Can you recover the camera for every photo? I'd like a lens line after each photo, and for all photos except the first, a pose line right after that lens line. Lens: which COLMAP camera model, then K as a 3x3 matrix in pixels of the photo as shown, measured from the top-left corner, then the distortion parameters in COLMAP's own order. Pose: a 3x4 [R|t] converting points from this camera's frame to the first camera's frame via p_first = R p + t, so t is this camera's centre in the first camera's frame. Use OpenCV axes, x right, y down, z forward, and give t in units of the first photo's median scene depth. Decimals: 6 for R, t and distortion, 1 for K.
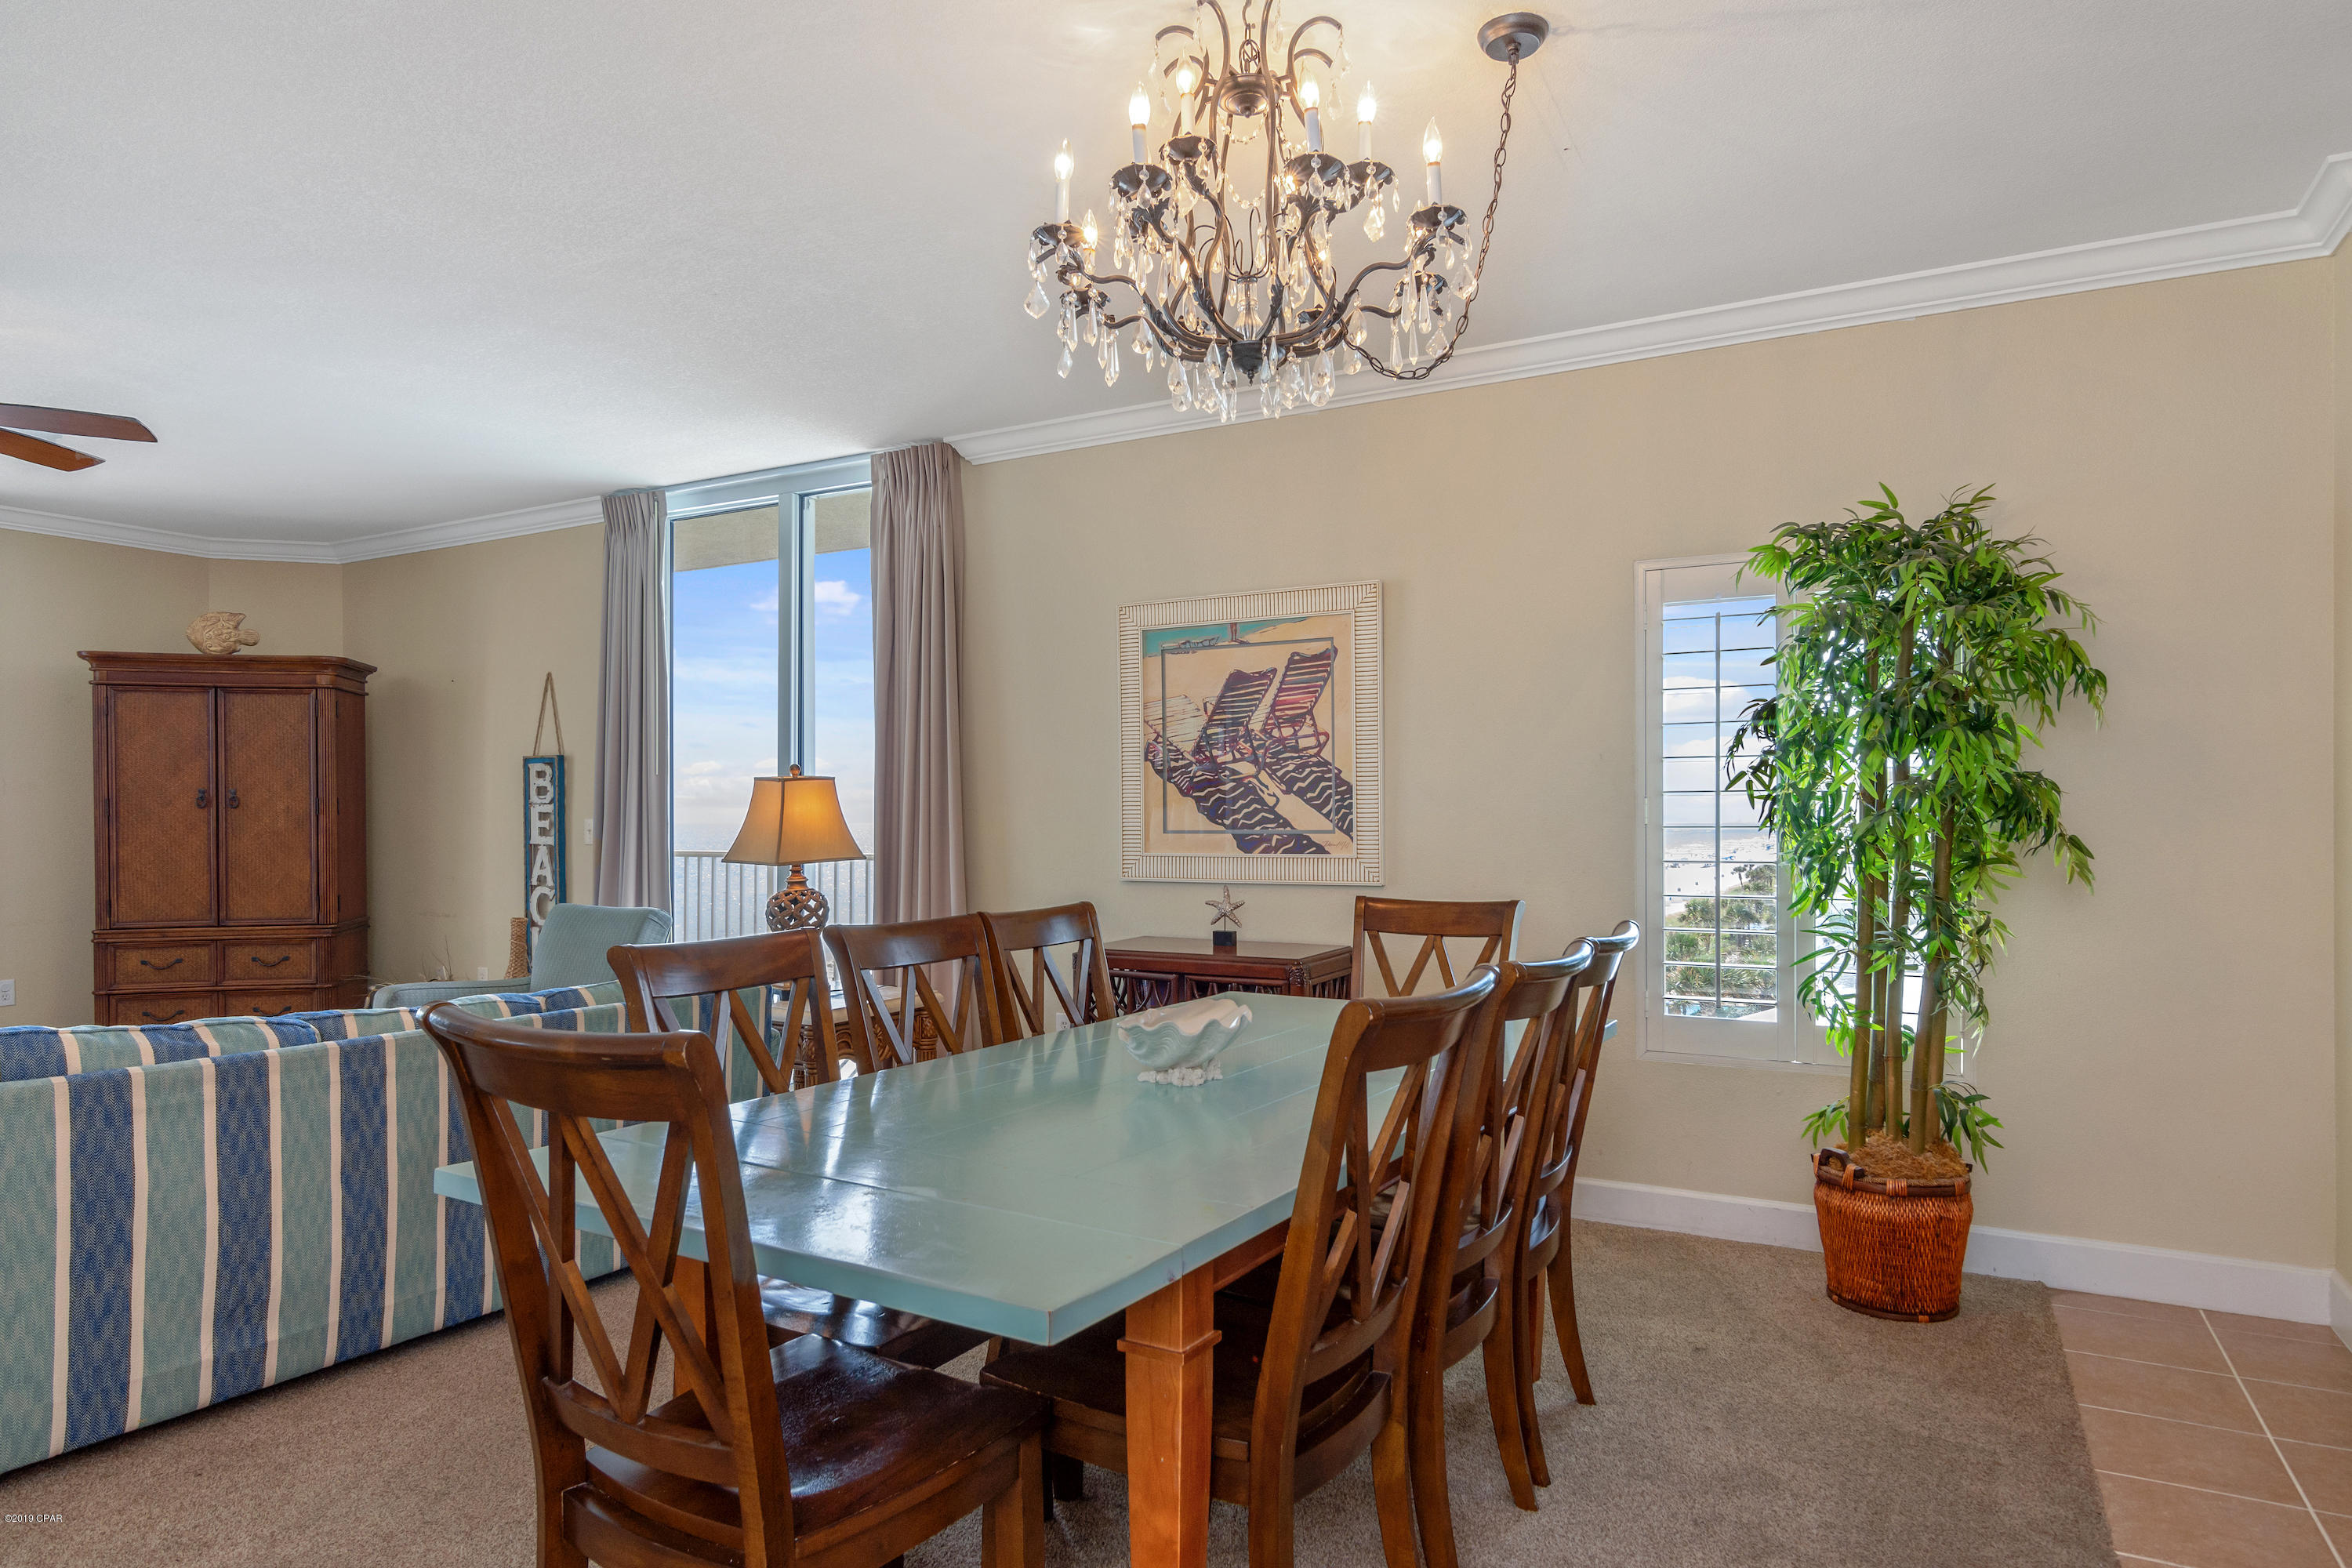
lens RADIAL K [[1393.4, 0, 1102.8], [0, 1393.4, 823.4], [0, 0, 1]] dist [0.001706, 0.000569]
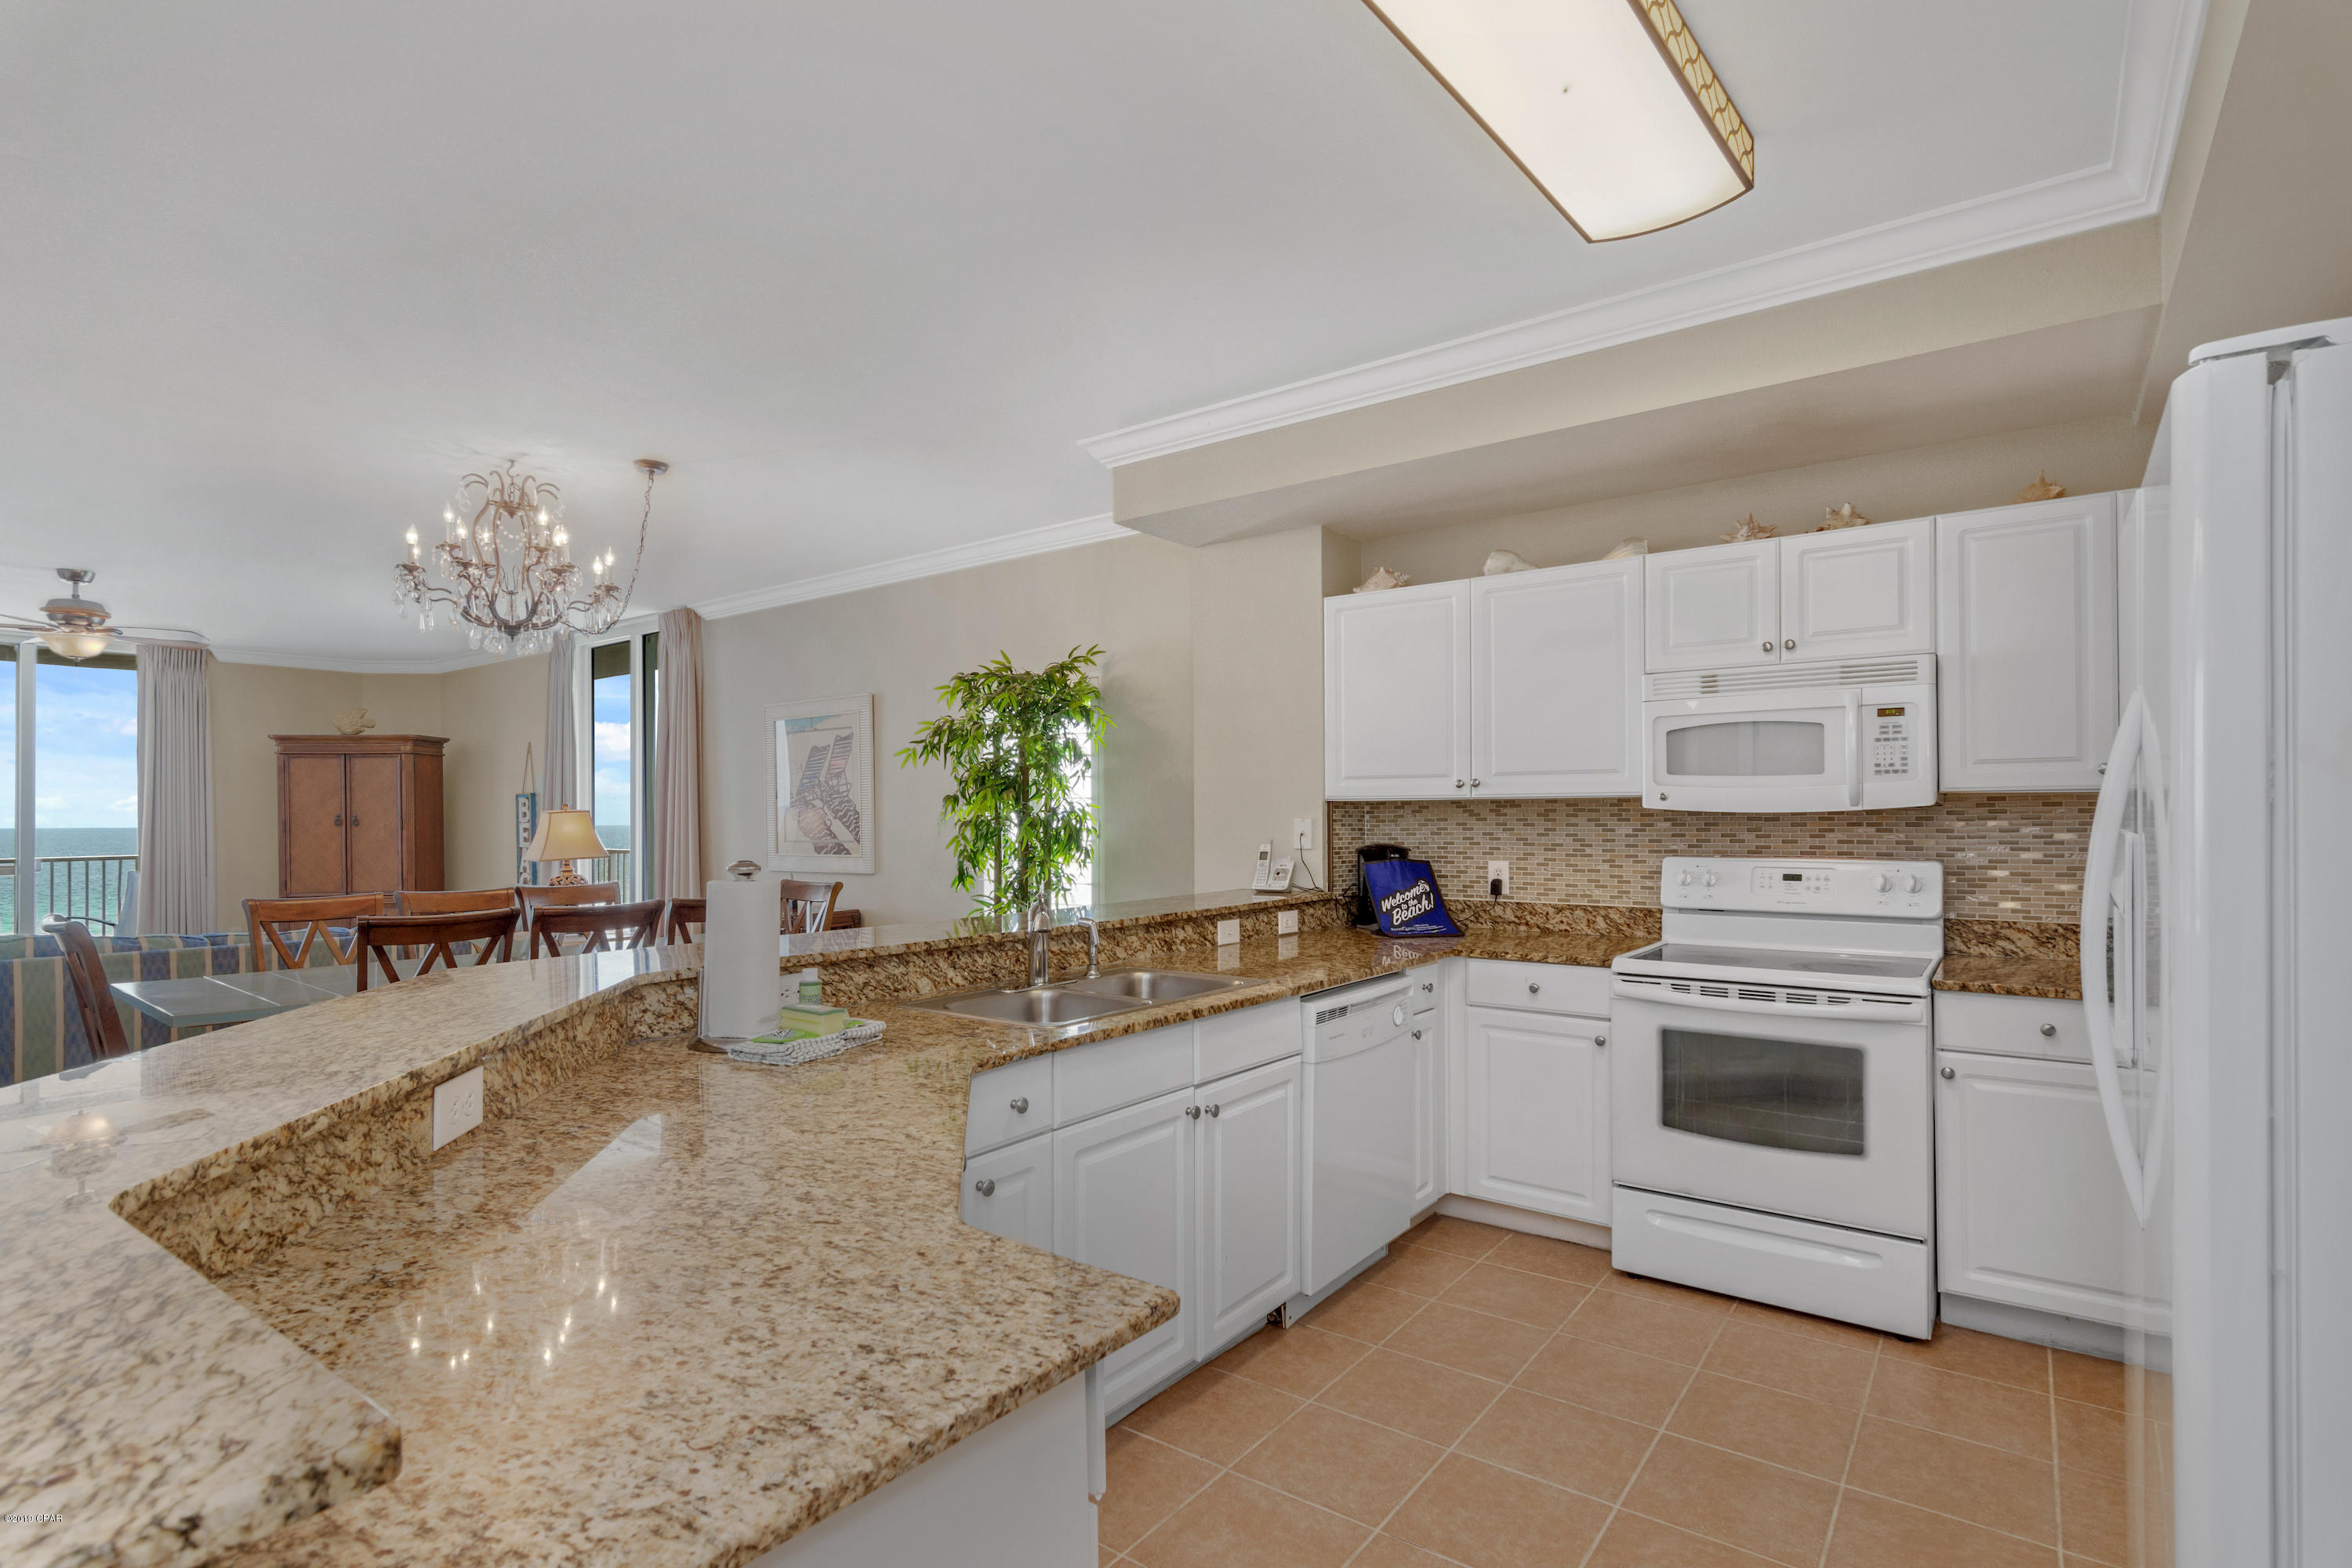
lens RADIAL K [[1133.8, 0, 1087.7], [0, 1133.8, 818.0], [0, 0, 1]] dist [-0.005015, -0.000637]
pose [[0.989456, -0.006122, -0.144702, 0.608911], [0.005781, 0.999979, -0.002777, -0.016101], [0.144716, 0.001912, 0.989471, -0.299484]]
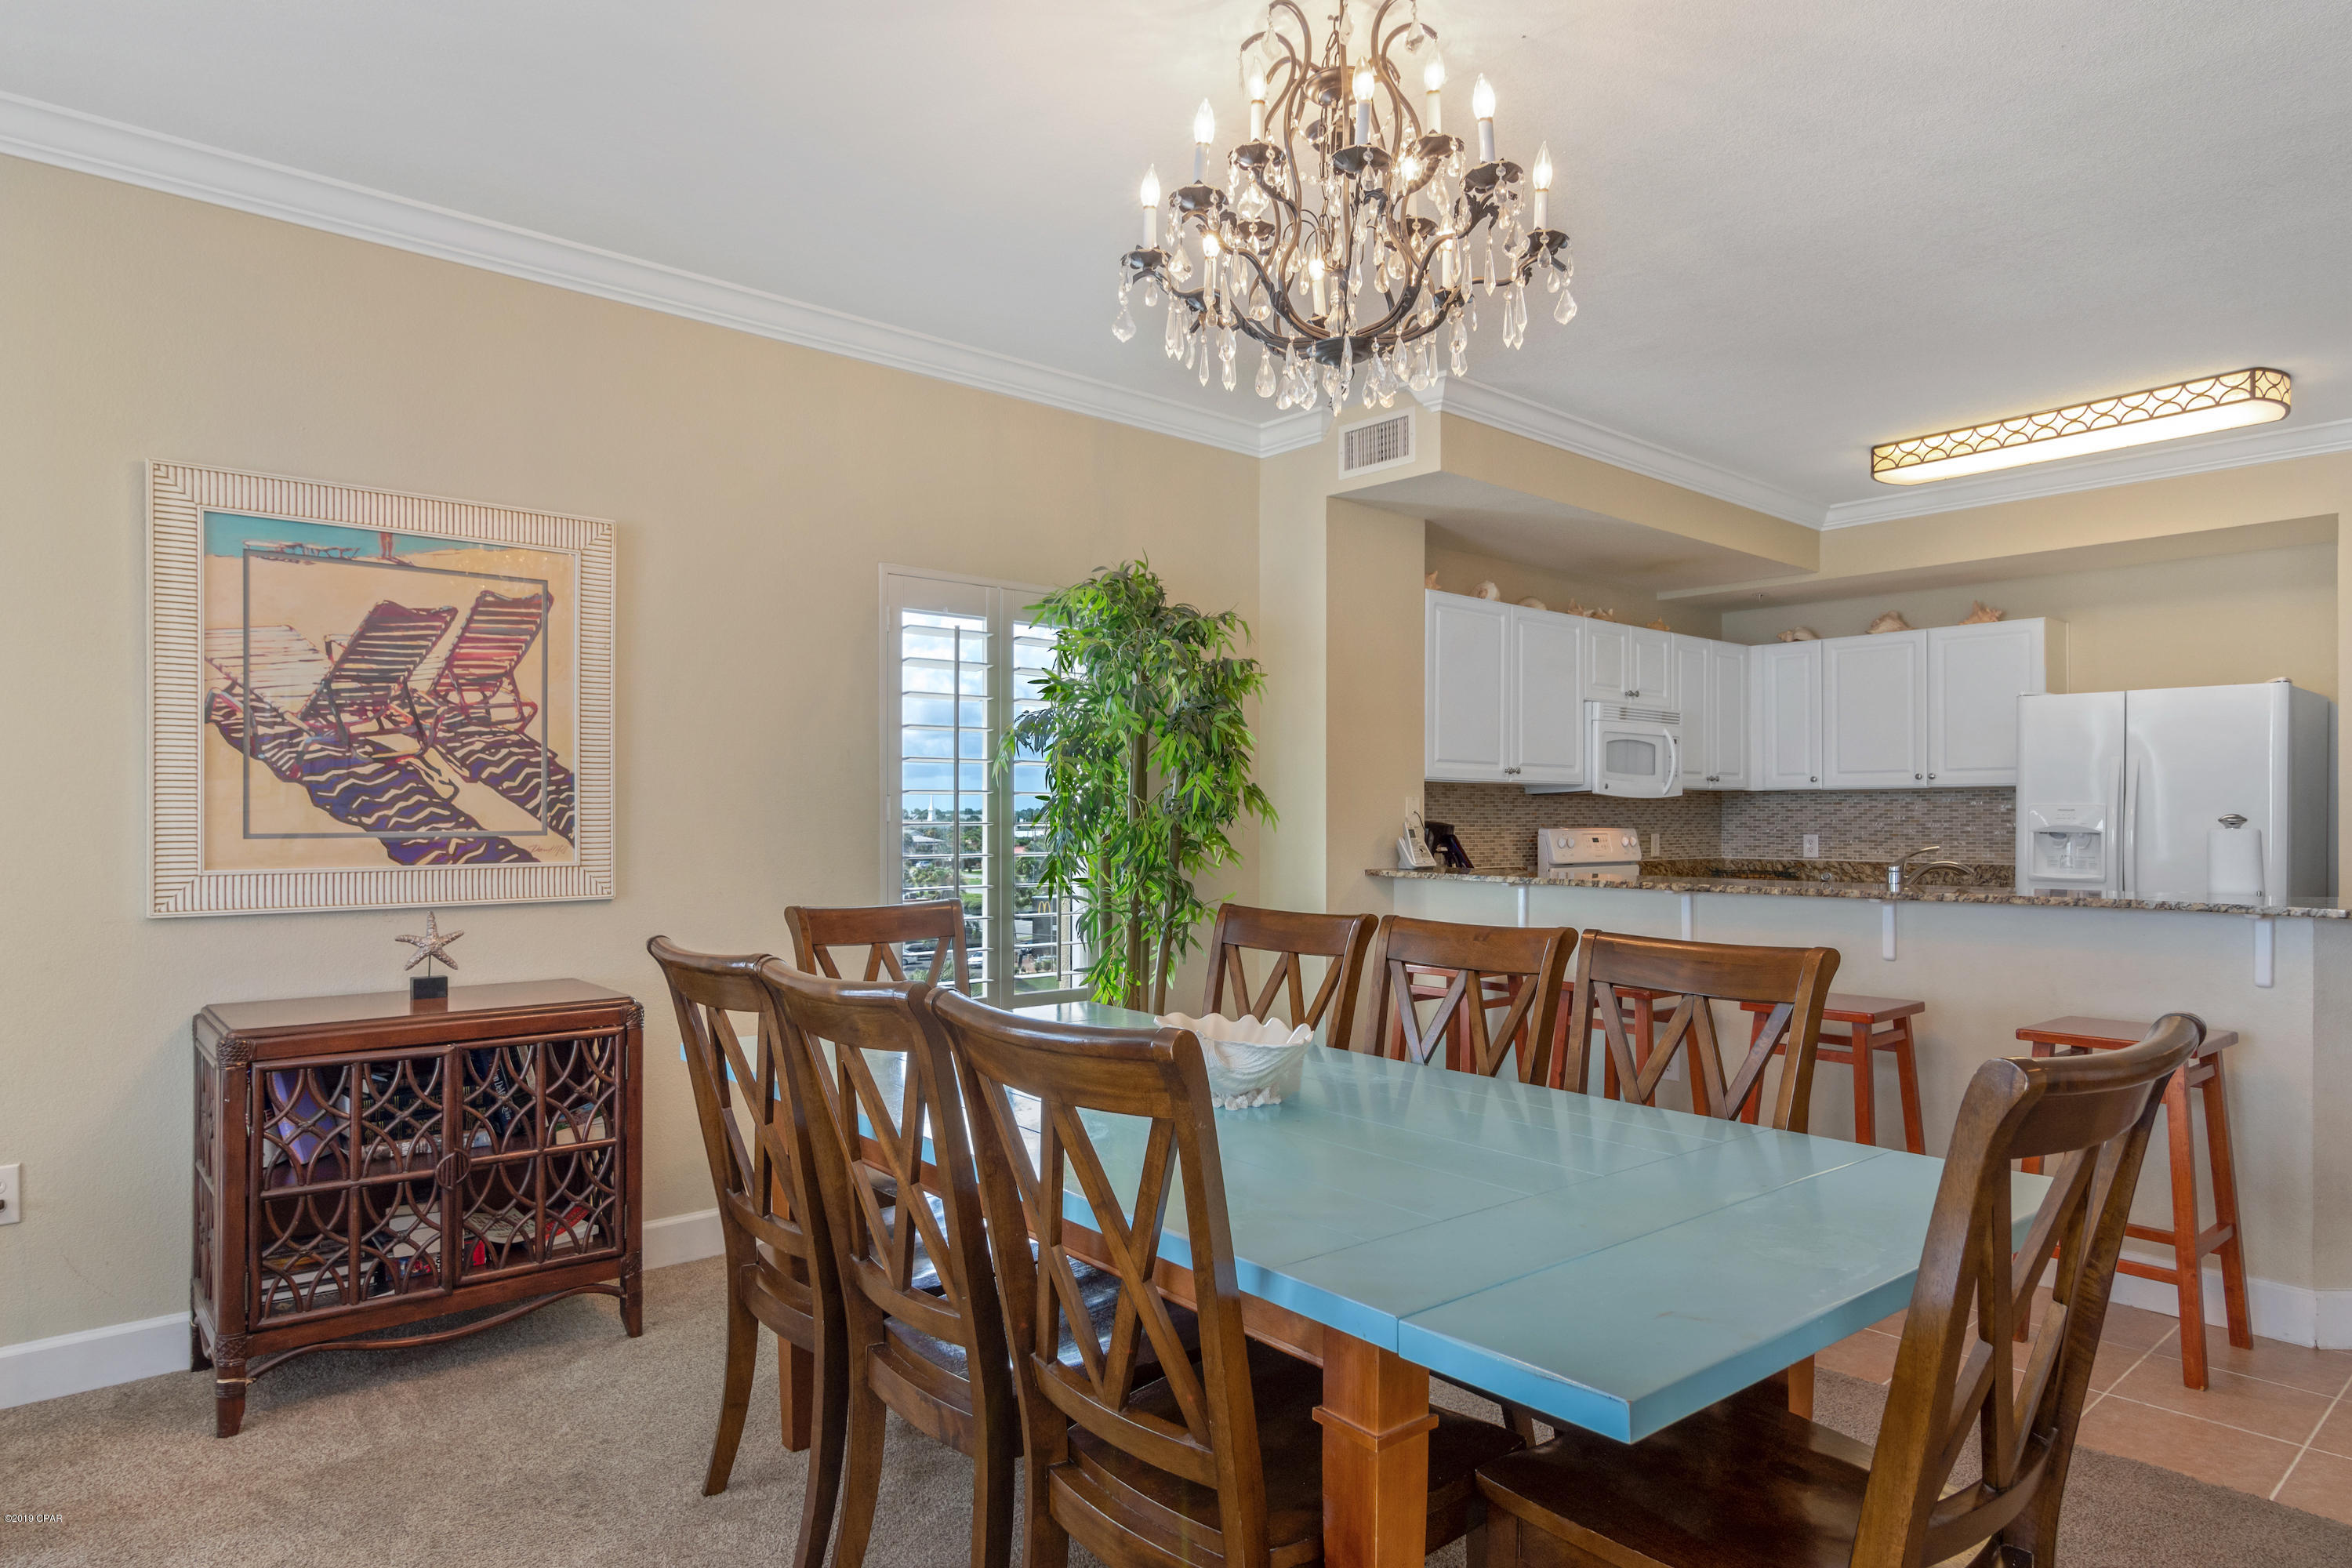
lens RADIAL K [[1383.6, 0, 1182.8], [0, 1383.6, 820.3], [0, 0, 1]] dist [-0.004694, -0.001506]
pose [[0.302041, -0.001638, 0.953294, -0.431103], [0.002689, 0.999996, 0.000866, -0.000634], [-0.953291, 0.002301, 0.302044, 0.408943]]
